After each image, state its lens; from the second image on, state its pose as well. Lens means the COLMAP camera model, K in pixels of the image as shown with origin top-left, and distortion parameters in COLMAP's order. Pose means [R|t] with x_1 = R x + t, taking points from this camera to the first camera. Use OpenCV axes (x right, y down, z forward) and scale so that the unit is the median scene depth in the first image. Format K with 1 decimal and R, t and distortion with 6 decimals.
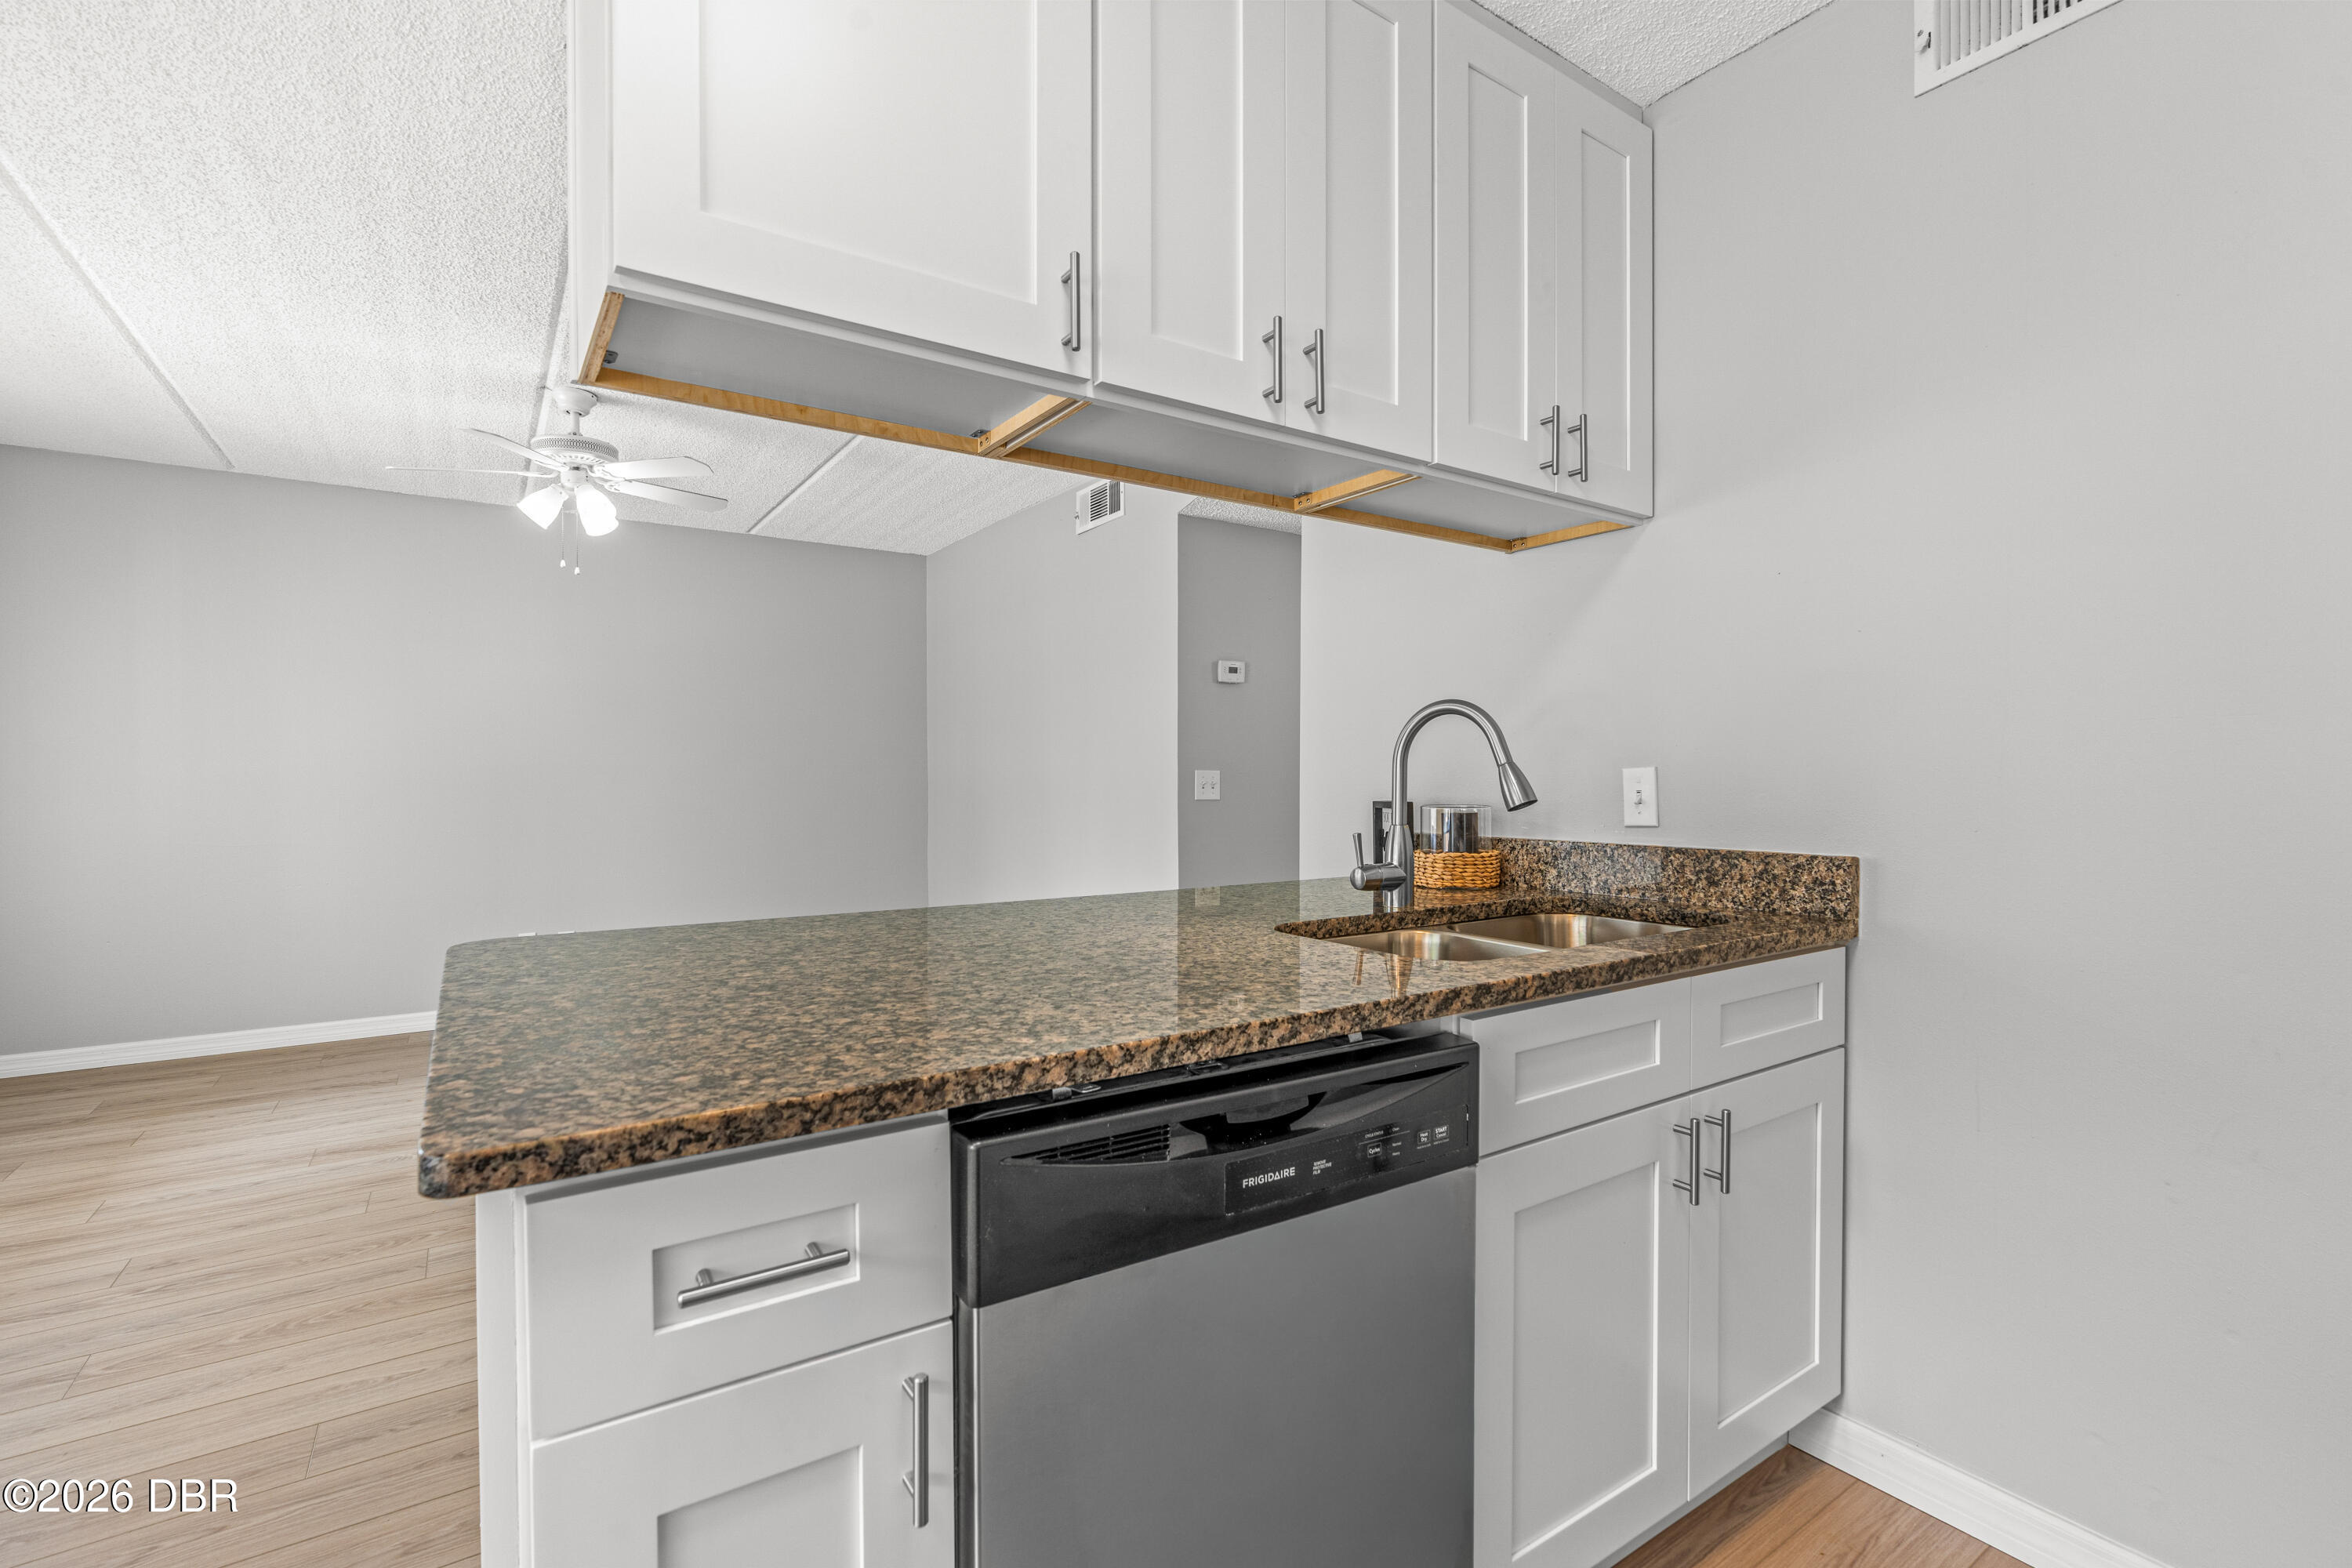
lens RADIAL K [[1036.4, 0, 1176.0], [0, 1036.4, 784.0], [0, 0, 1]] dist [-0.000770, -0.000279]
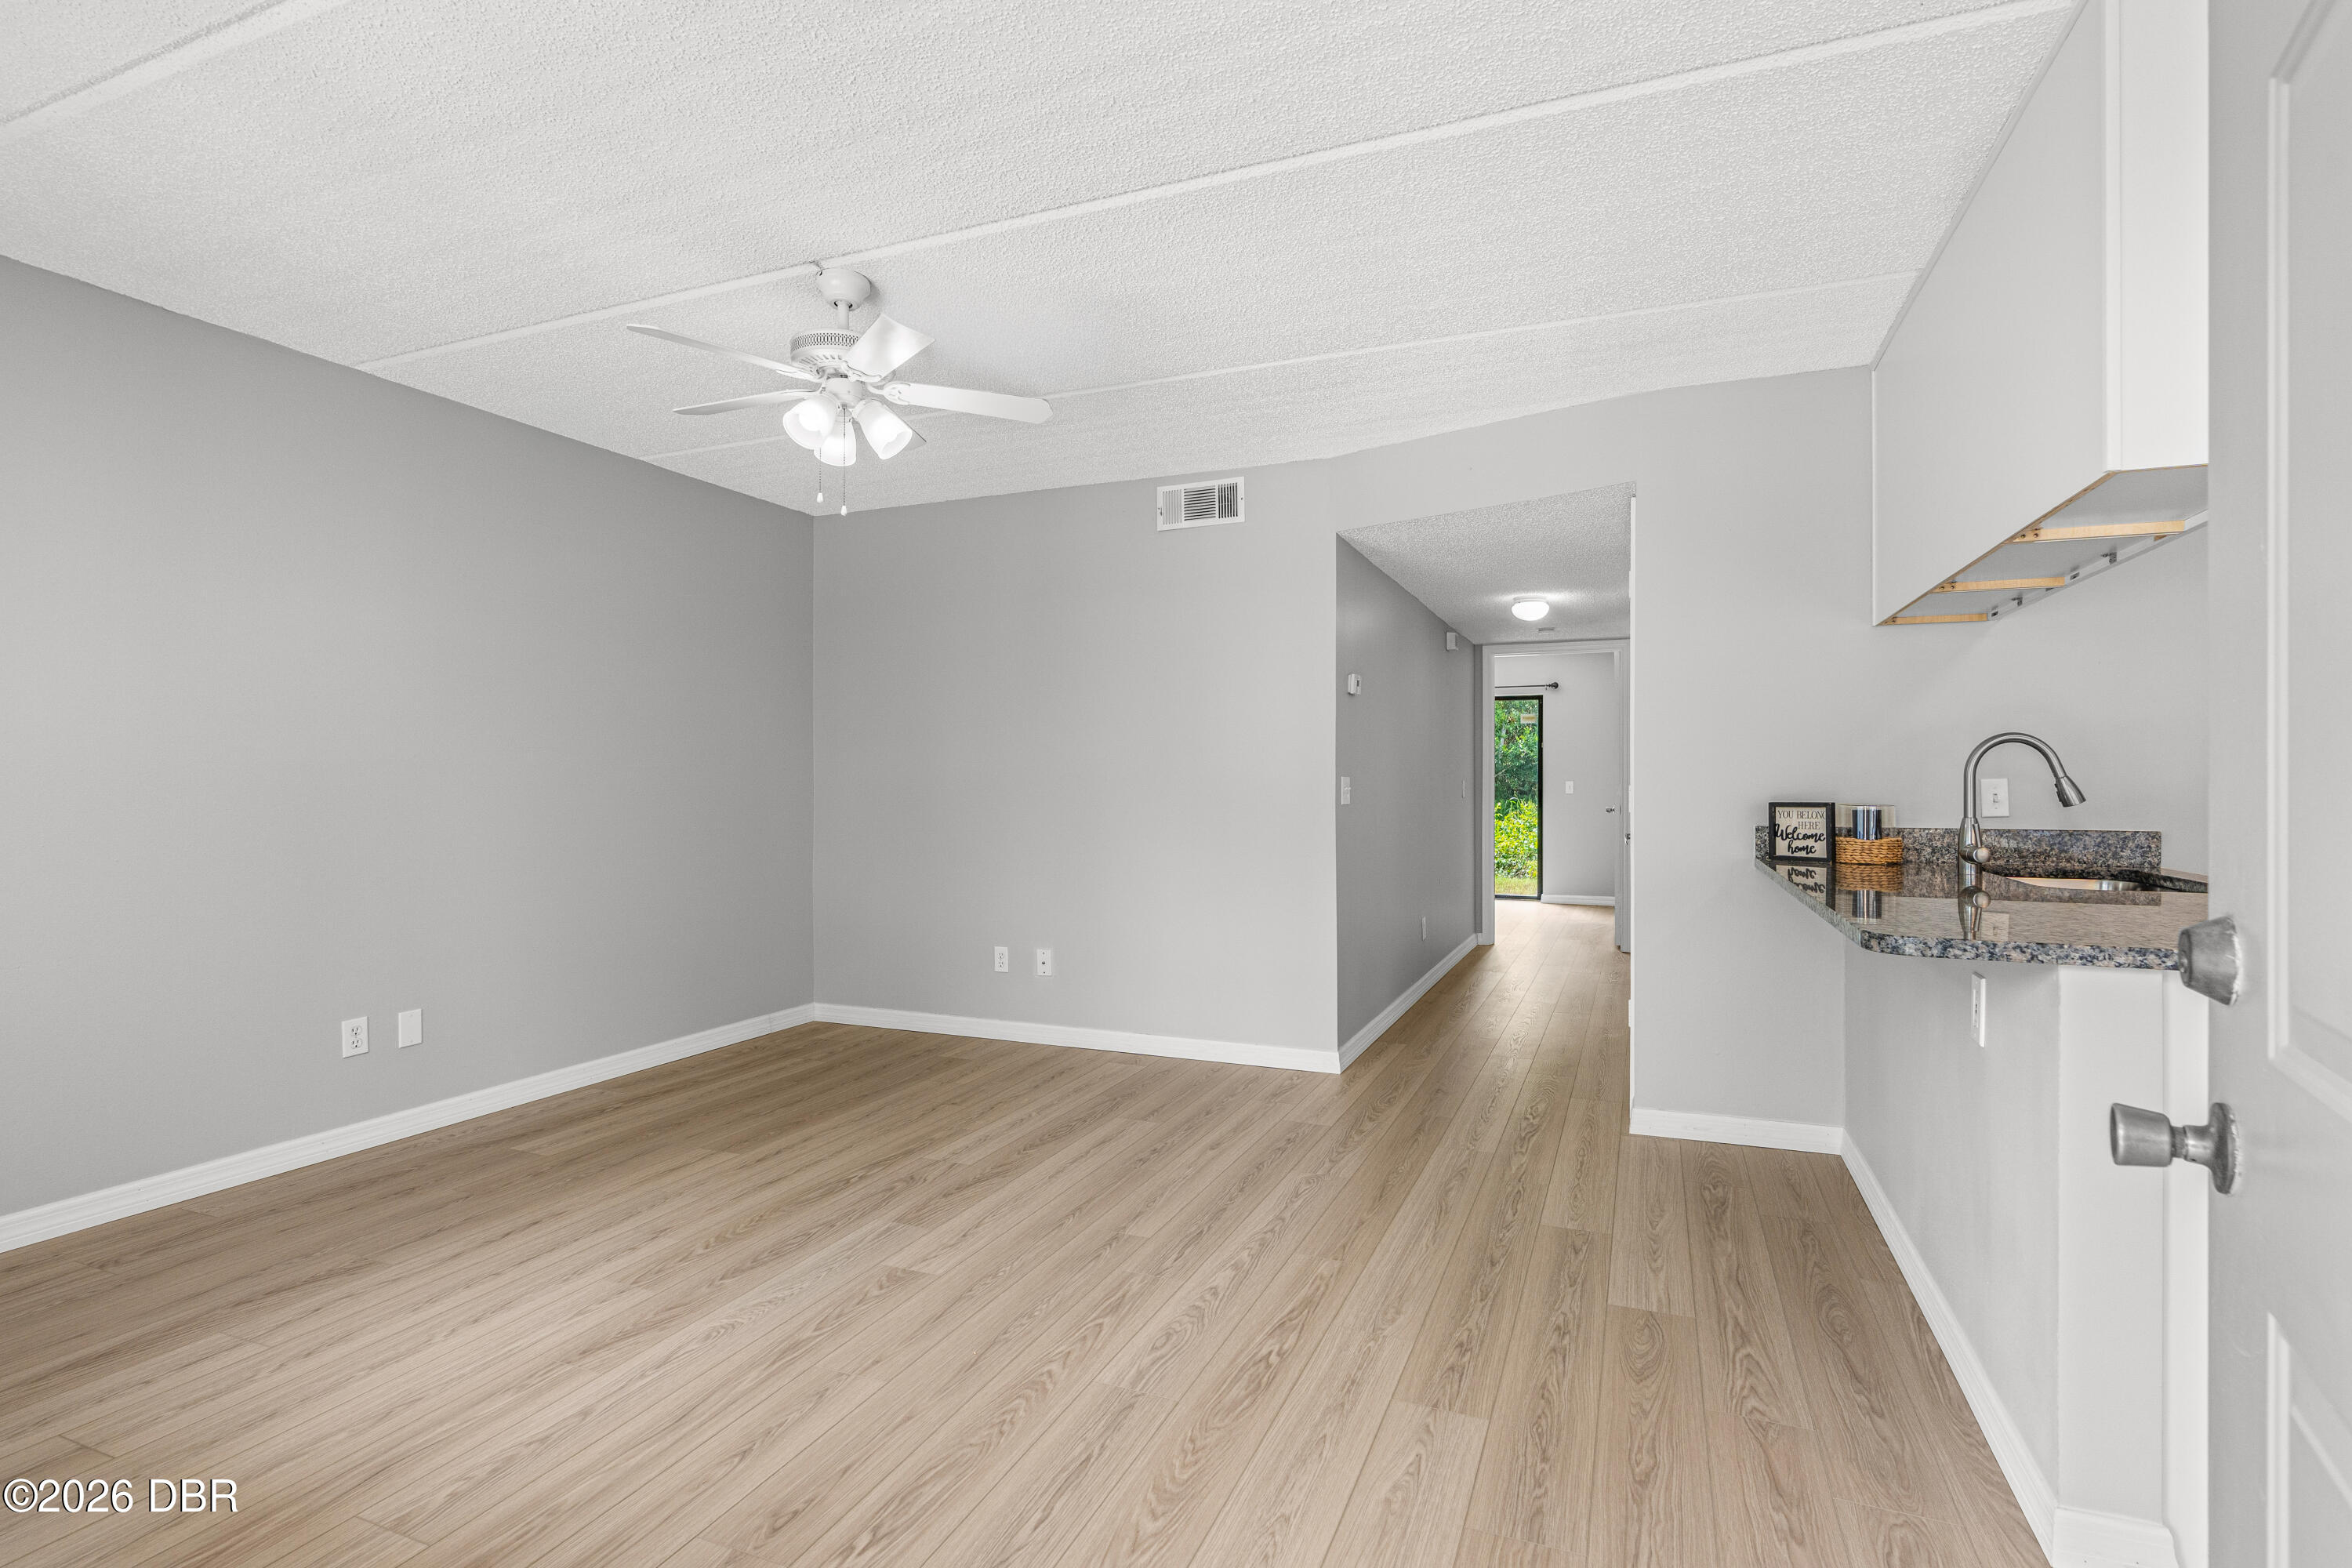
lens RADIAL K [[1080.8, 0, 1176.0], [0, 1080.8, 784.0], [0, 0, 1]] dist [-0.002490, -0.000014]
pose [[0.826563, 0.002788, 0.562838, -1.318475], [0.000542, 0.999983, -0.005749, 0.000562], [-0.562845, 0.005057, 0.826547, 0.330030]]
